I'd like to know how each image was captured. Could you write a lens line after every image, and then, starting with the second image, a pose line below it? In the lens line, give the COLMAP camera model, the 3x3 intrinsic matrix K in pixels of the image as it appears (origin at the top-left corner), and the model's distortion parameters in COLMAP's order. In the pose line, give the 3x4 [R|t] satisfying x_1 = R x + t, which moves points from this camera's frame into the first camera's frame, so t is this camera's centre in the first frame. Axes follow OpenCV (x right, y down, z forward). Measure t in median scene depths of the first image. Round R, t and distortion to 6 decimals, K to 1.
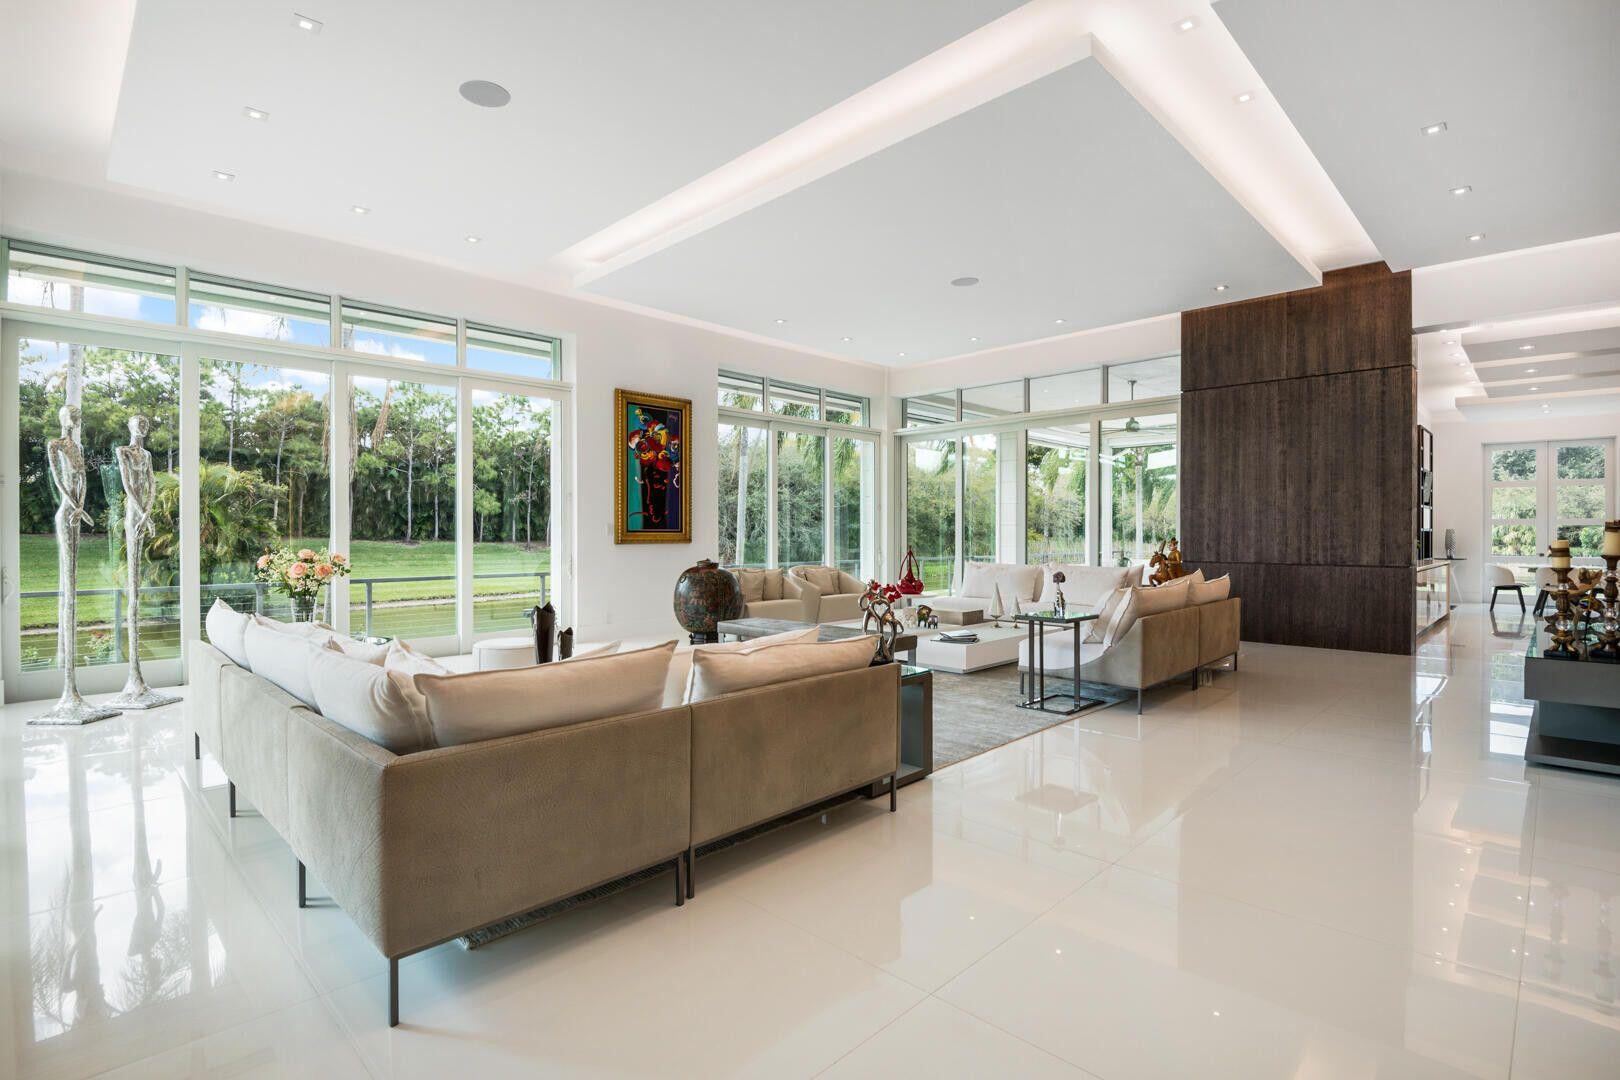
lens RADIAL K [[774.9, 0, 815.5], [0, 774.9, 539.1], [0, 0, 1]] dist [0.001459, -0.018109]
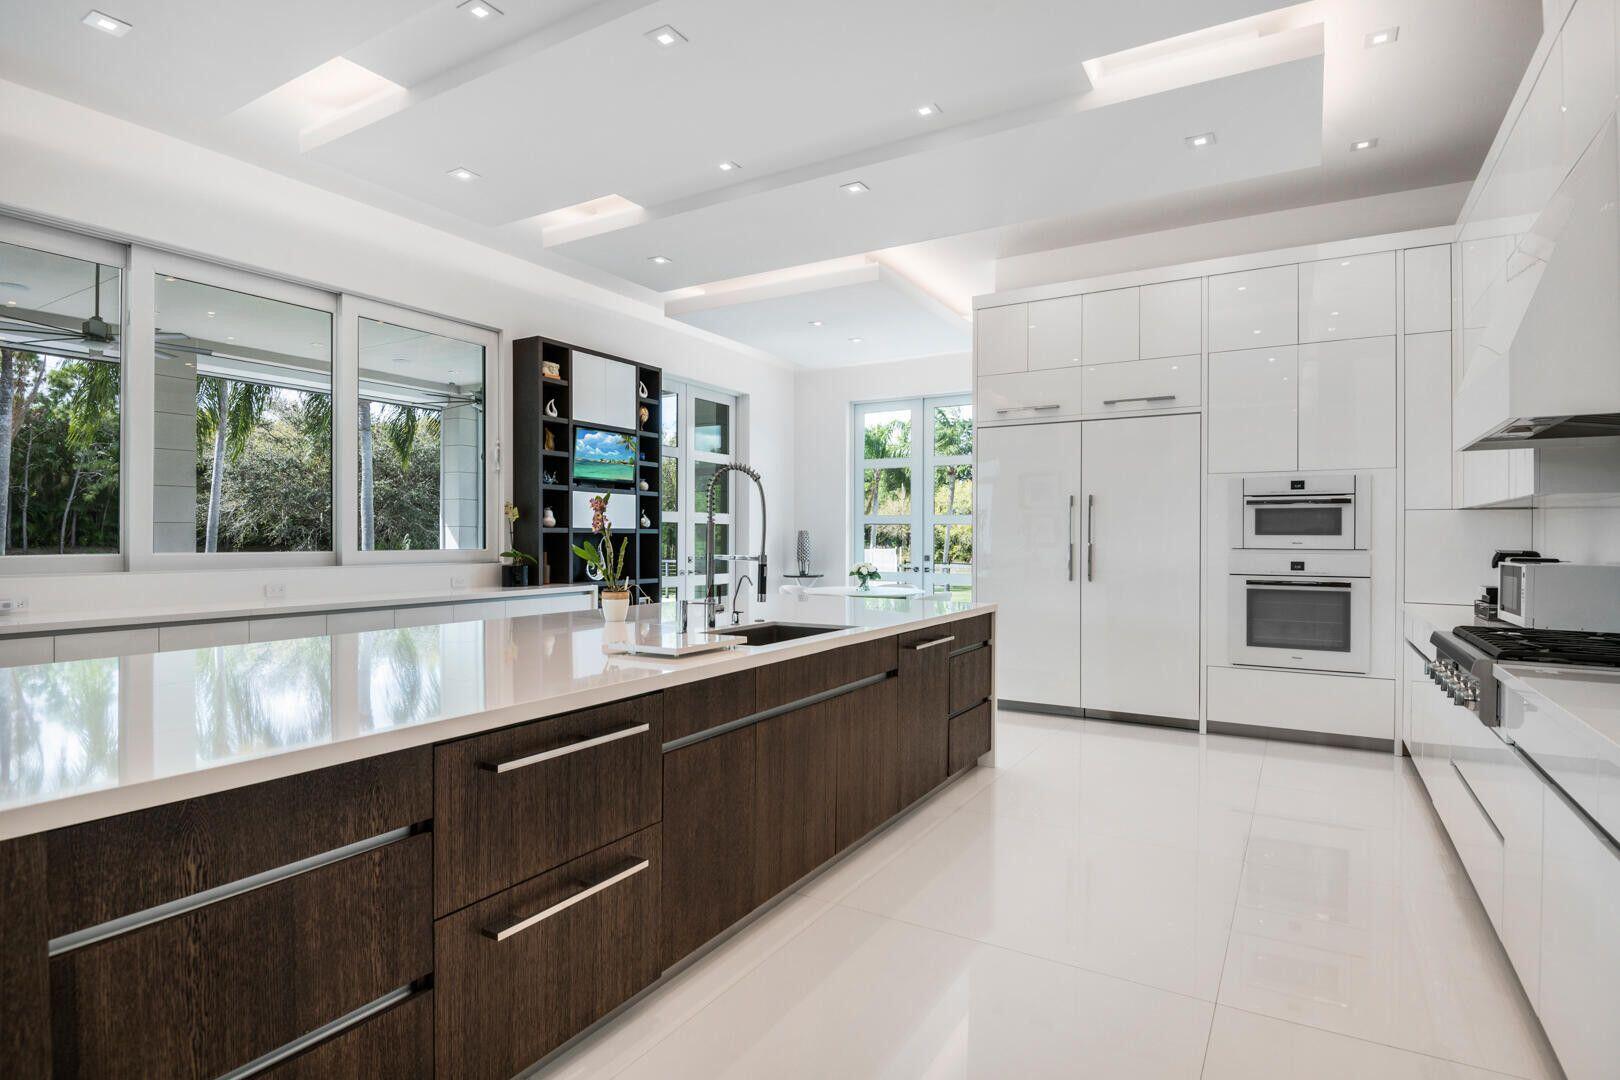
lens RADIAL K [[835.0, 0, 796.4], [0, 835.0, 539.0], [0, 0, 1]] dist [0.030528, -0.051718]
pose [[0.971079, -0.000065, 0.238758, 1.001254], [0.000999, 0.999992, -0.003791, -0.004752], [-0.238756, 0.003920, 0.971072, 0.469551]]
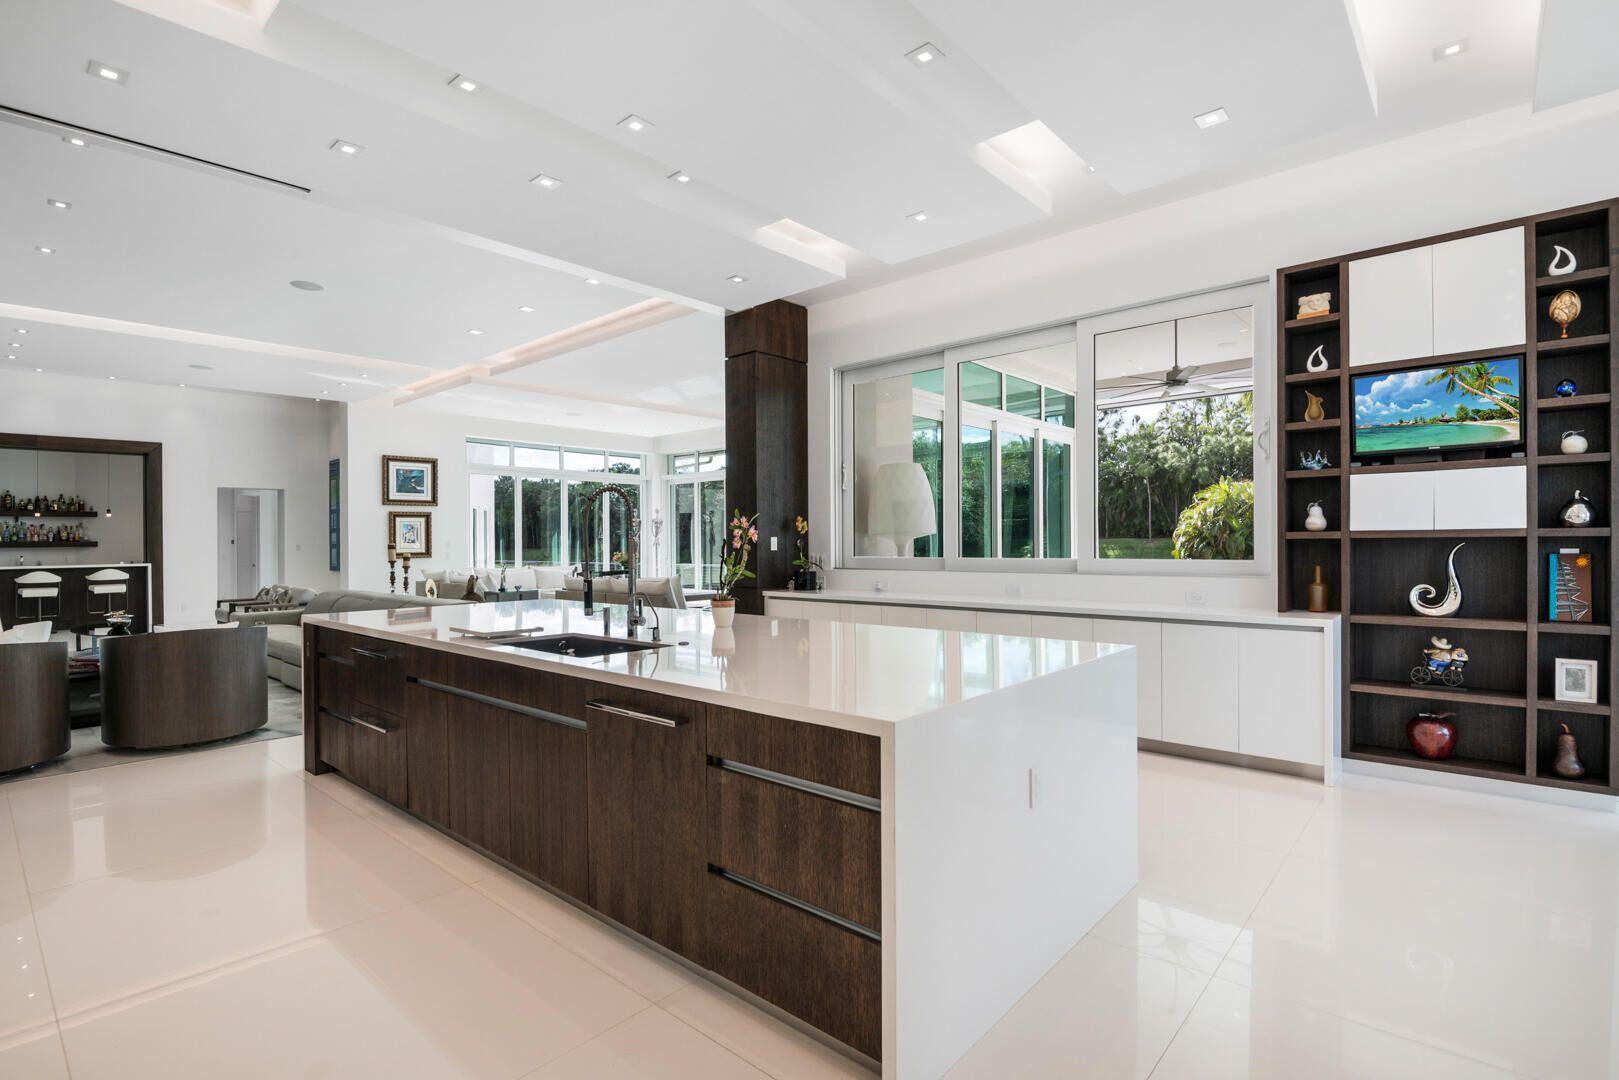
lens RADIAL K [[774.5, 0, 815.0], [0, 774.5, 539.1], [0, 0, 1]] dist [0.001459, -0.018109]
pose [[0.049334, -0.003761, -0.998775, 1.426237], [0.004430, 0.999984, -0.003547, -0.012677], [0.998773, -0.004250, 0.049350, 0.906723]]
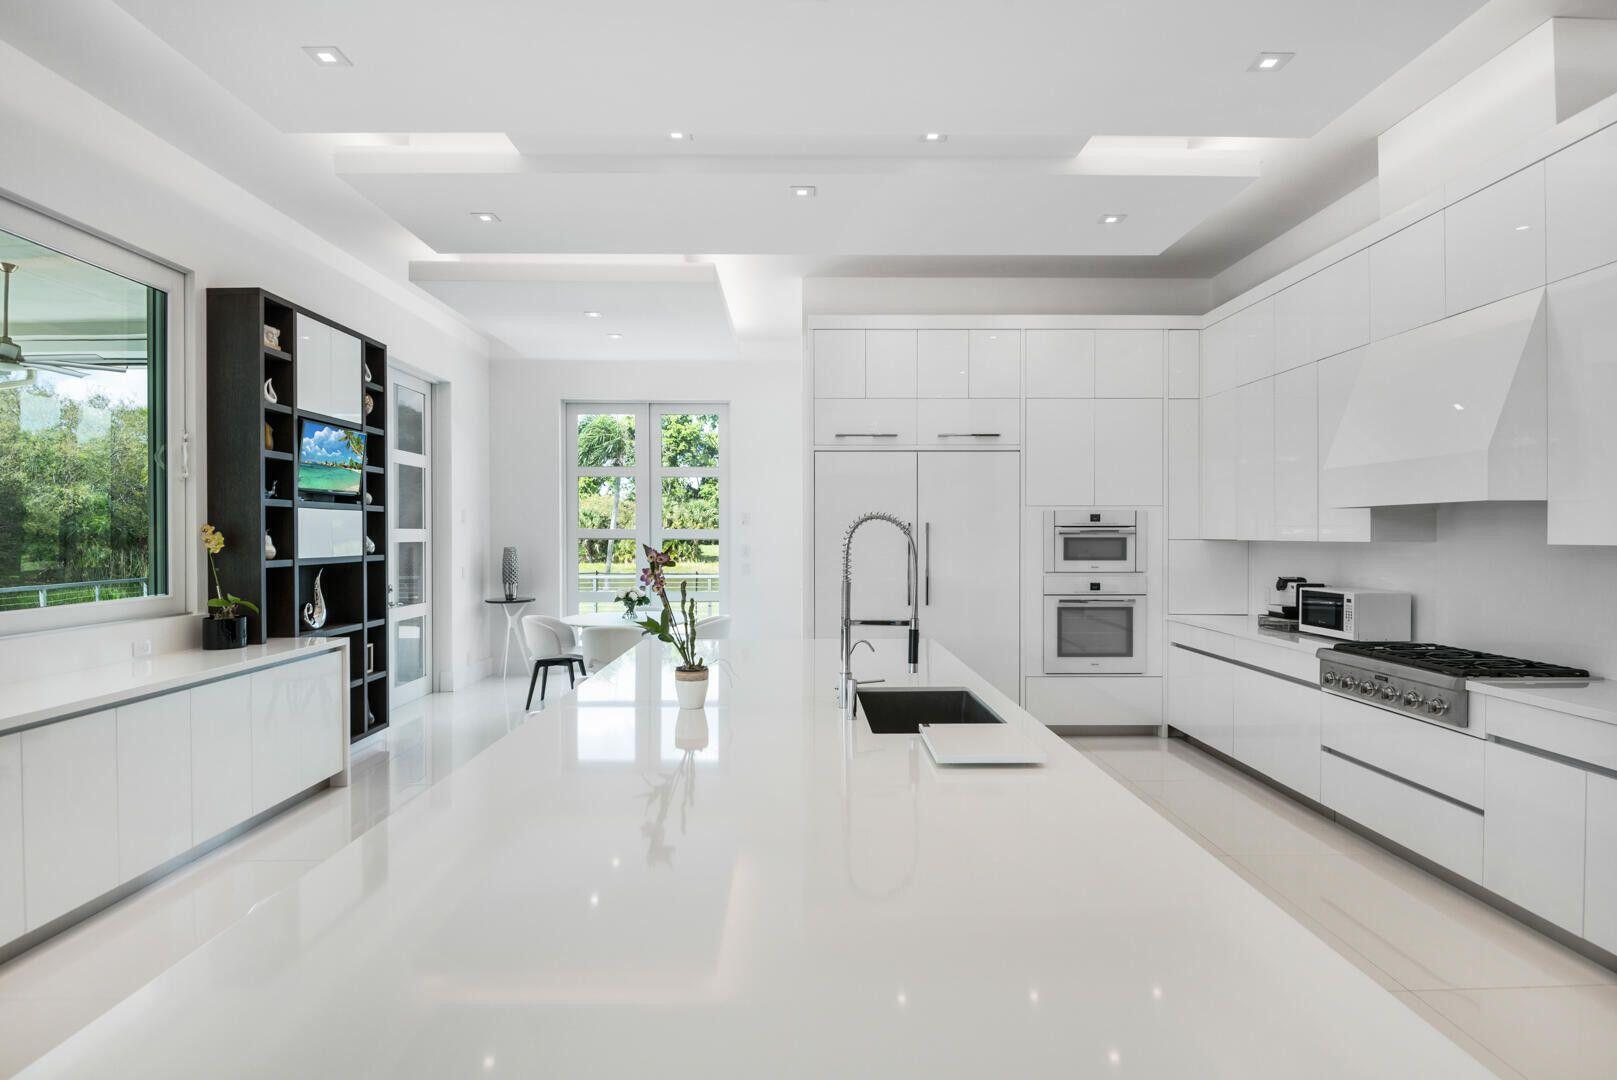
lens RADIAL K [[859.8, 0, 817.0], [0, 859.8, 534.7], [0, 0, 1]] dist [-0.003589, -0.001631]
pose [[0.698376, -0.003660, 0.715722, 0.822446], [0.007543, 0.999969, -0.002246, -0.029628], [-0.715691, 0.006967, 0.698382, 0.618876]]
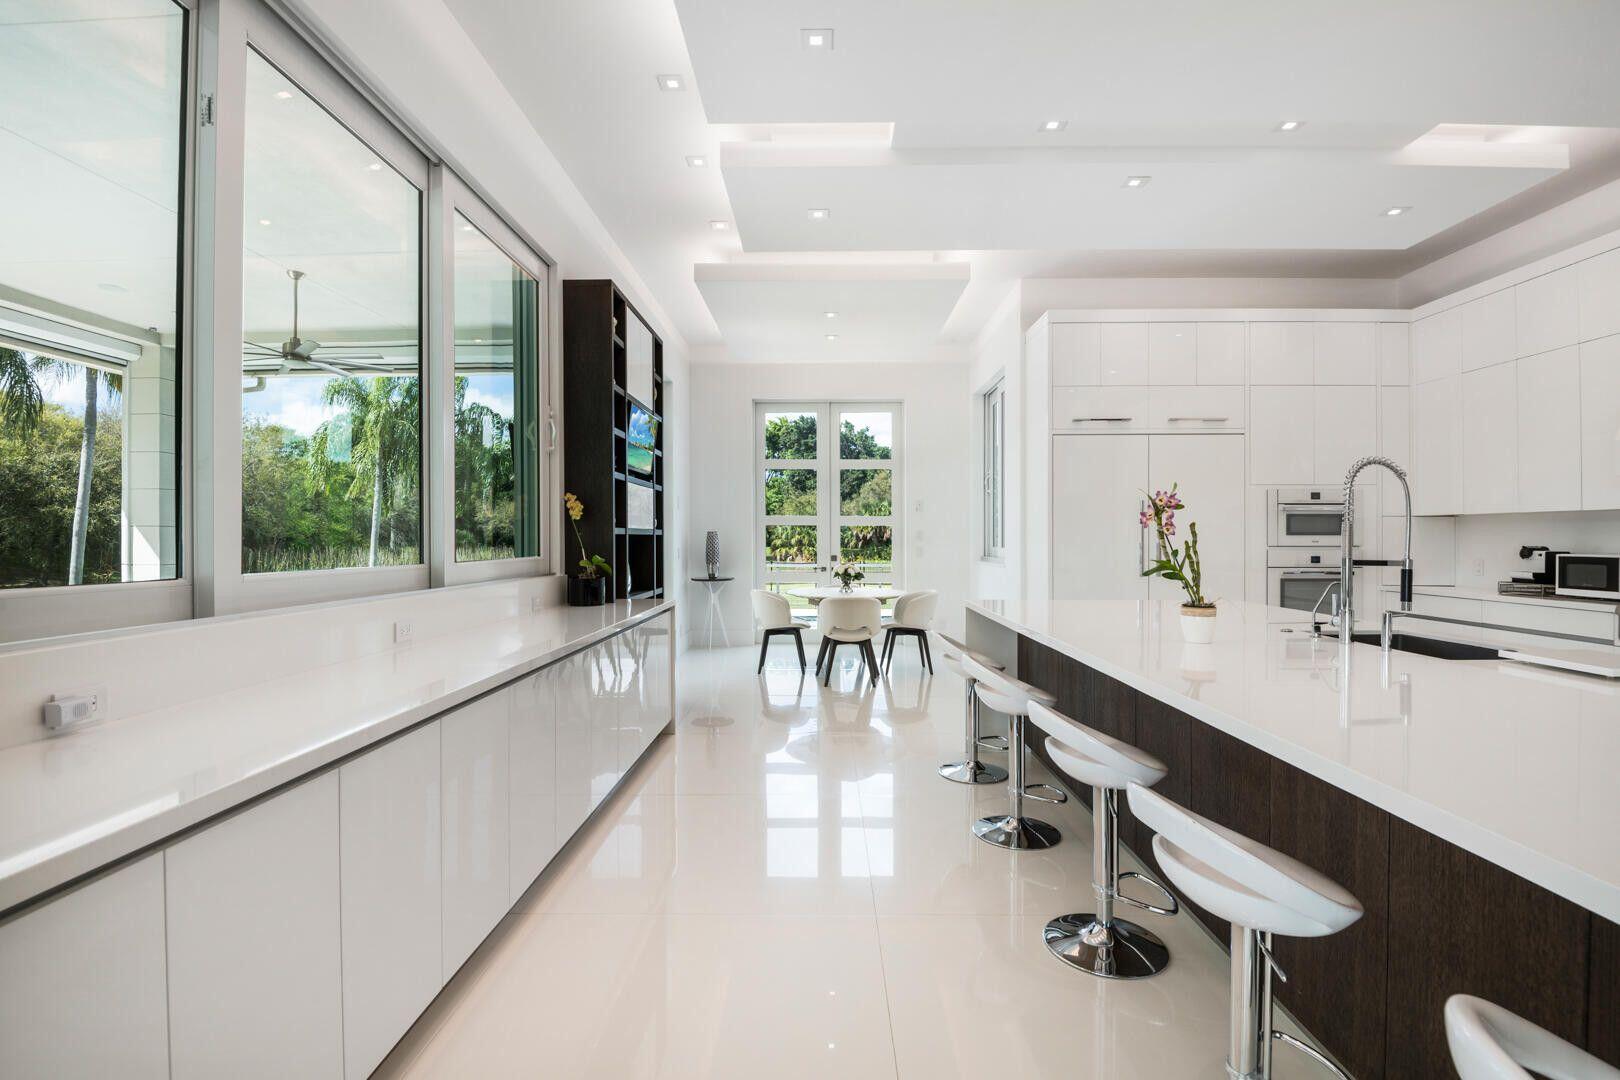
lens RADIAL K [[763.9, 0, 818.1], [0, 763.9, 540.0], [0, 0, 1]] dist [-0.001908, -0.014538]
pose [[0.721840, -0.005049, 0.692041, 0.705891], [0.007055, 0.999975, -0.000064, -0.008127], [-0.692024, 0.004929, 0.721858, 0.759800]]
